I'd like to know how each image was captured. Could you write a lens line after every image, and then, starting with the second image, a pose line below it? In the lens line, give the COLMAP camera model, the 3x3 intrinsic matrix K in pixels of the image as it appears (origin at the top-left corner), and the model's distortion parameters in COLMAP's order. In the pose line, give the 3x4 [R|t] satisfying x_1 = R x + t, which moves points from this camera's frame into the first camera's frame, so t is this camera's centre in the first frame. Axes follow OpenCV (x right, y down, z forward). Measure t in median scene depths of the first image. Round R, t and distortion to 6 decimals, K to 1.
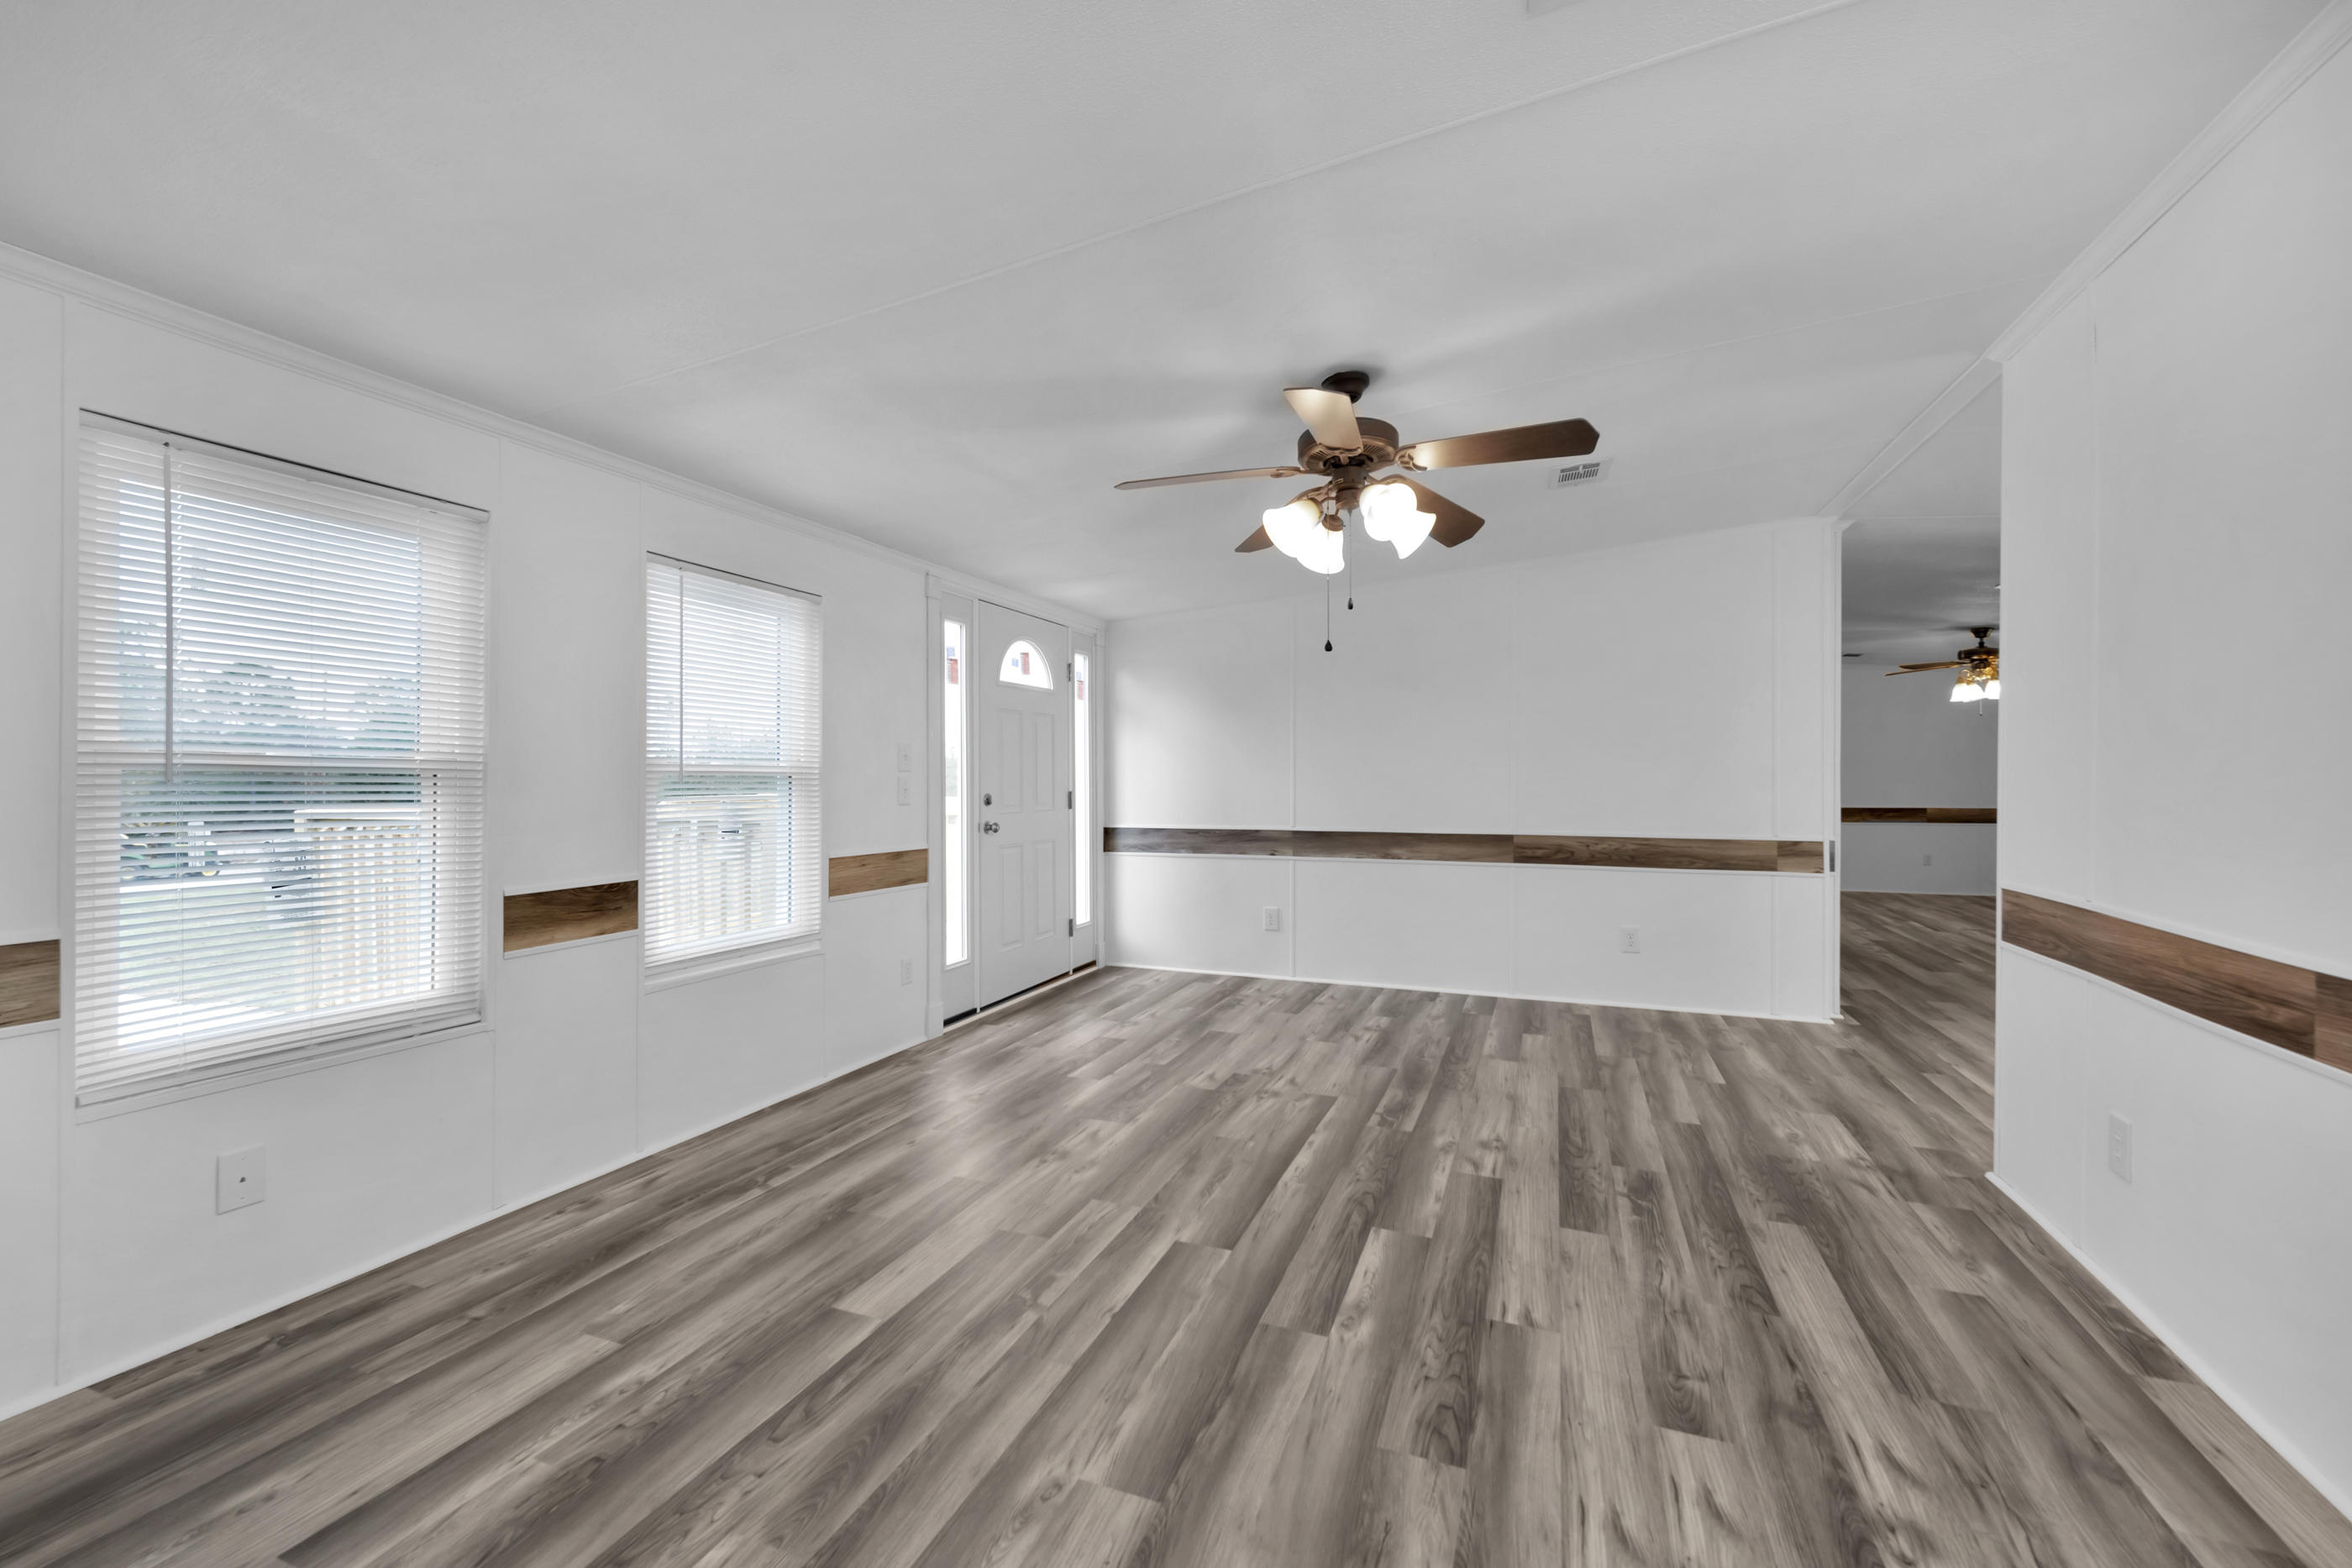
lens RADIAL K [[951.1, 0, 1178.9], [0, 951.1, 779.7], [0, 0, 1]] dist [-0.000529, -0.003717]
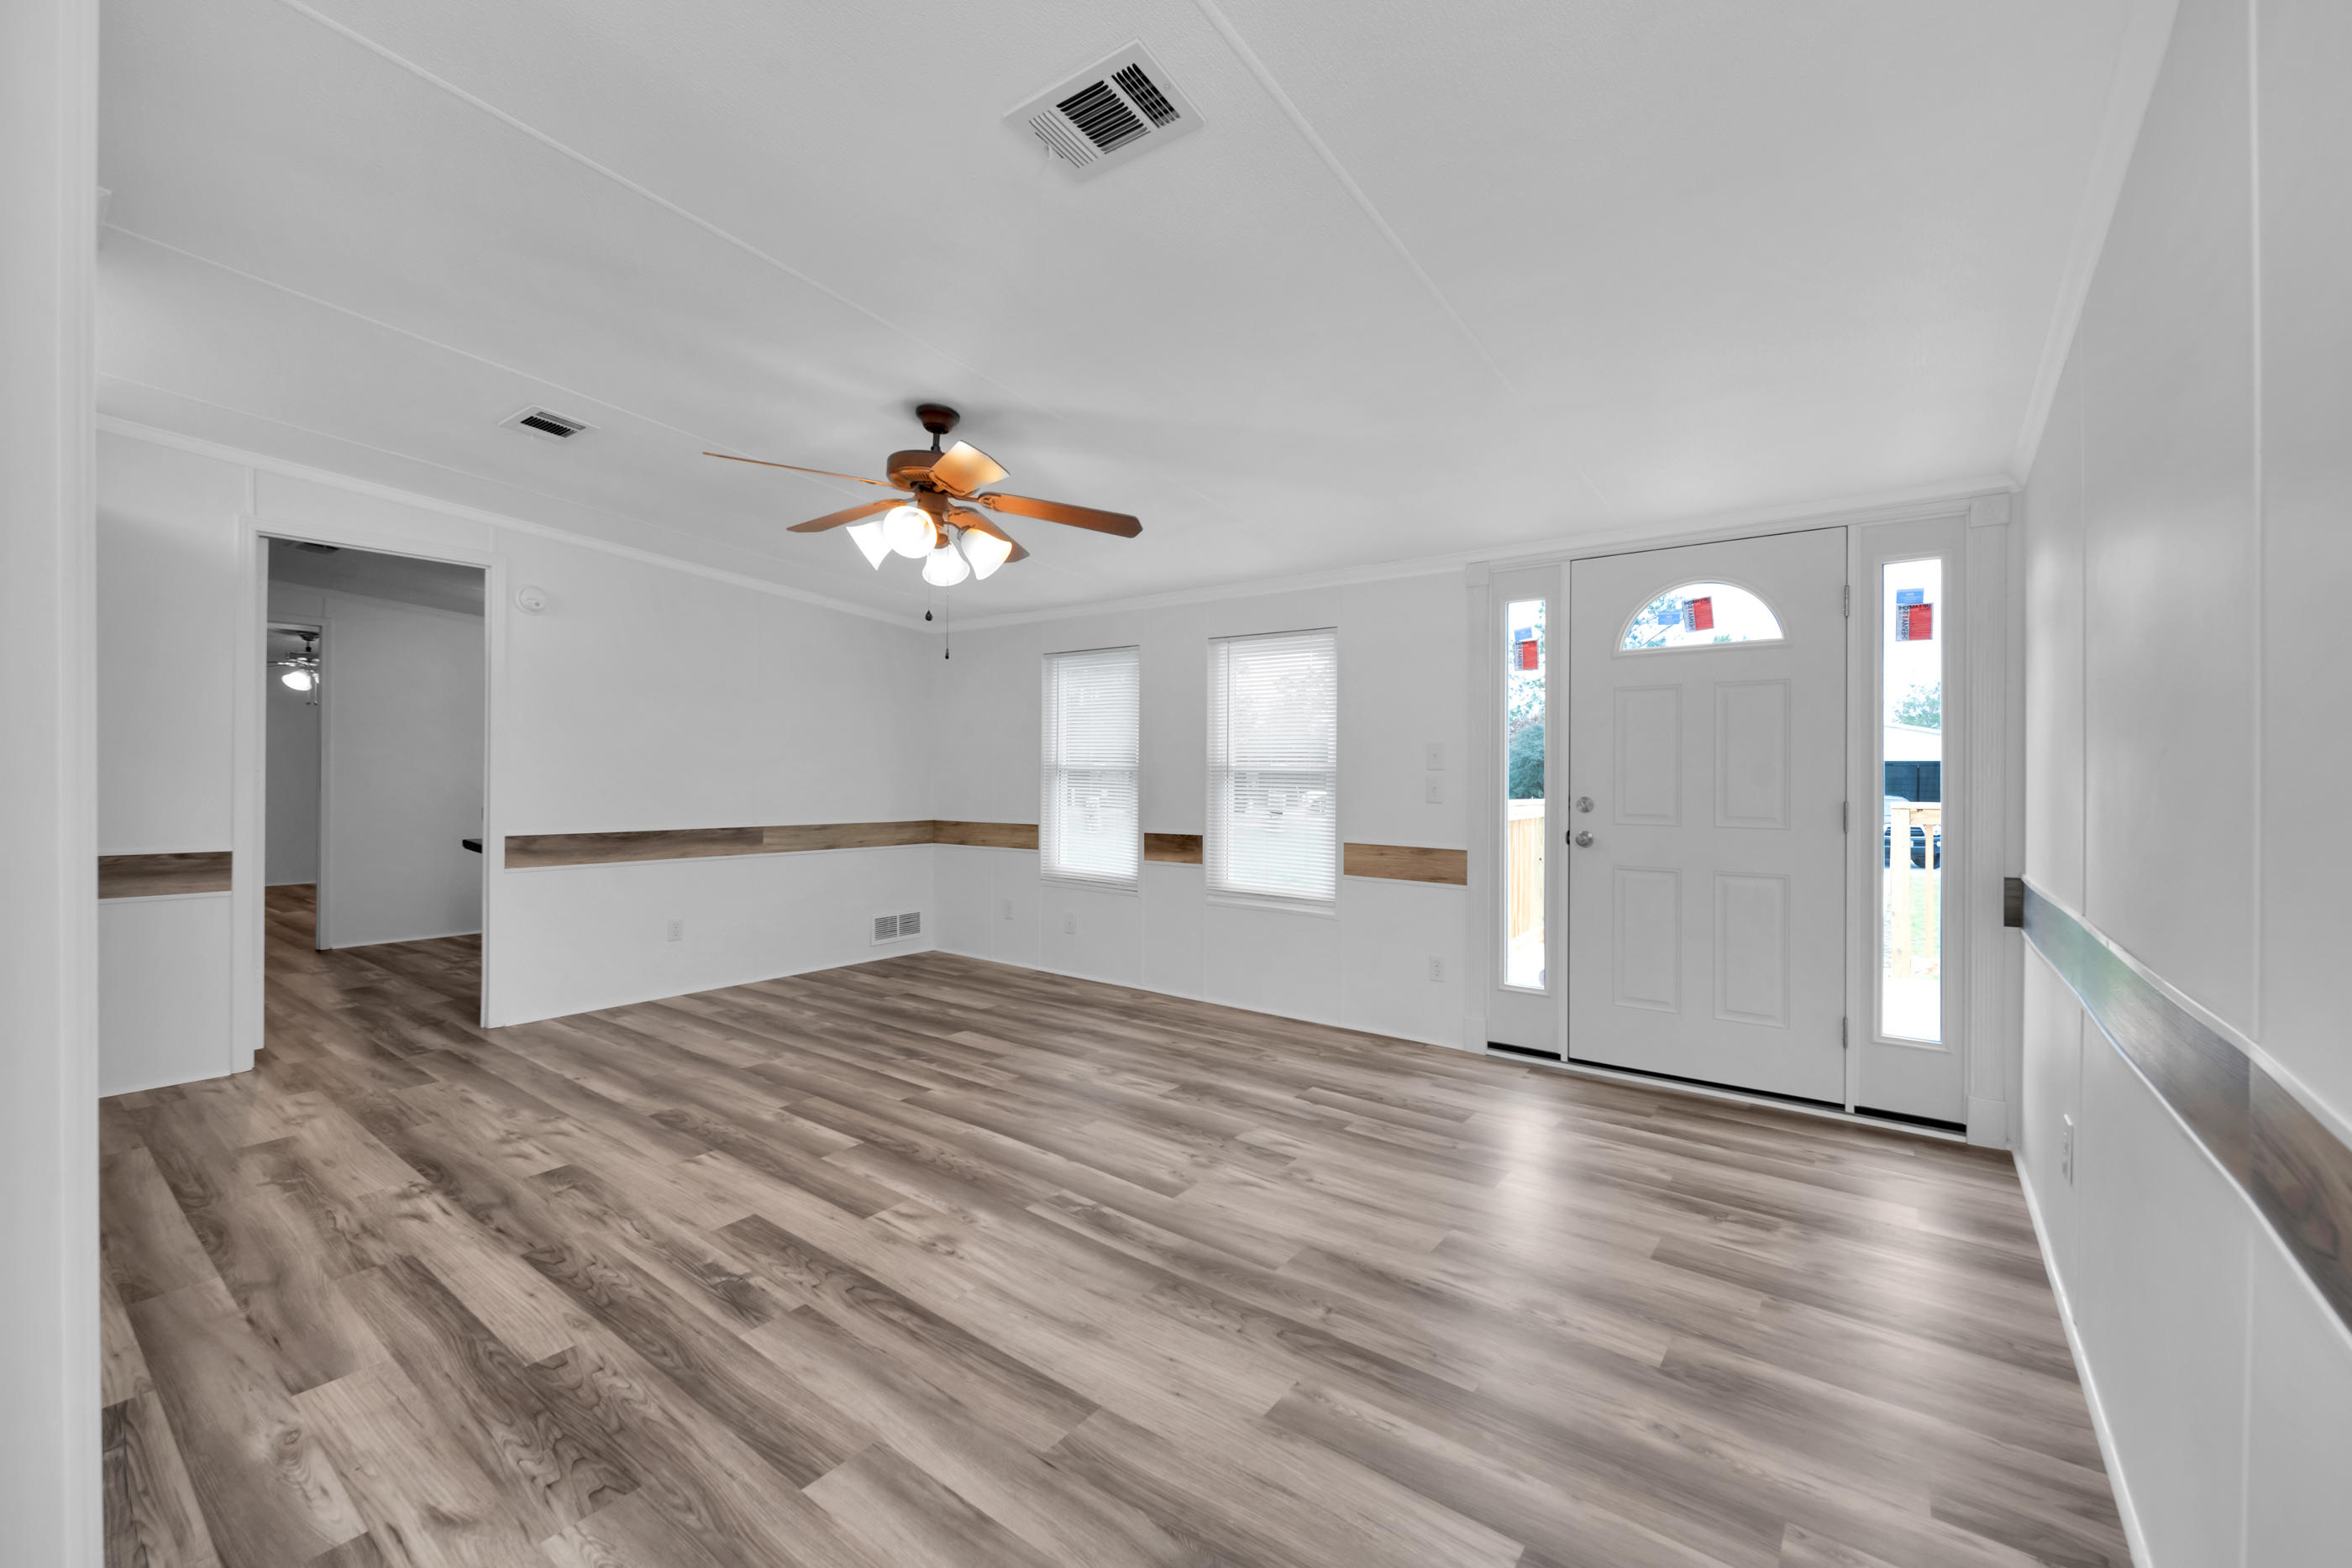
lens RADIAL K [[937.3, 0, 1205.1], [0, 937.3, 795.9], [0, 0, 1]] dist [0.014971, -0.005085]
pose [[-0.255266, 0.024669, -0.966556, 1.157876], [-0.006439, 0.999609, 0.027214, -0.010724], [0.966850, 0.013170, -0.255007, 1.597213]]
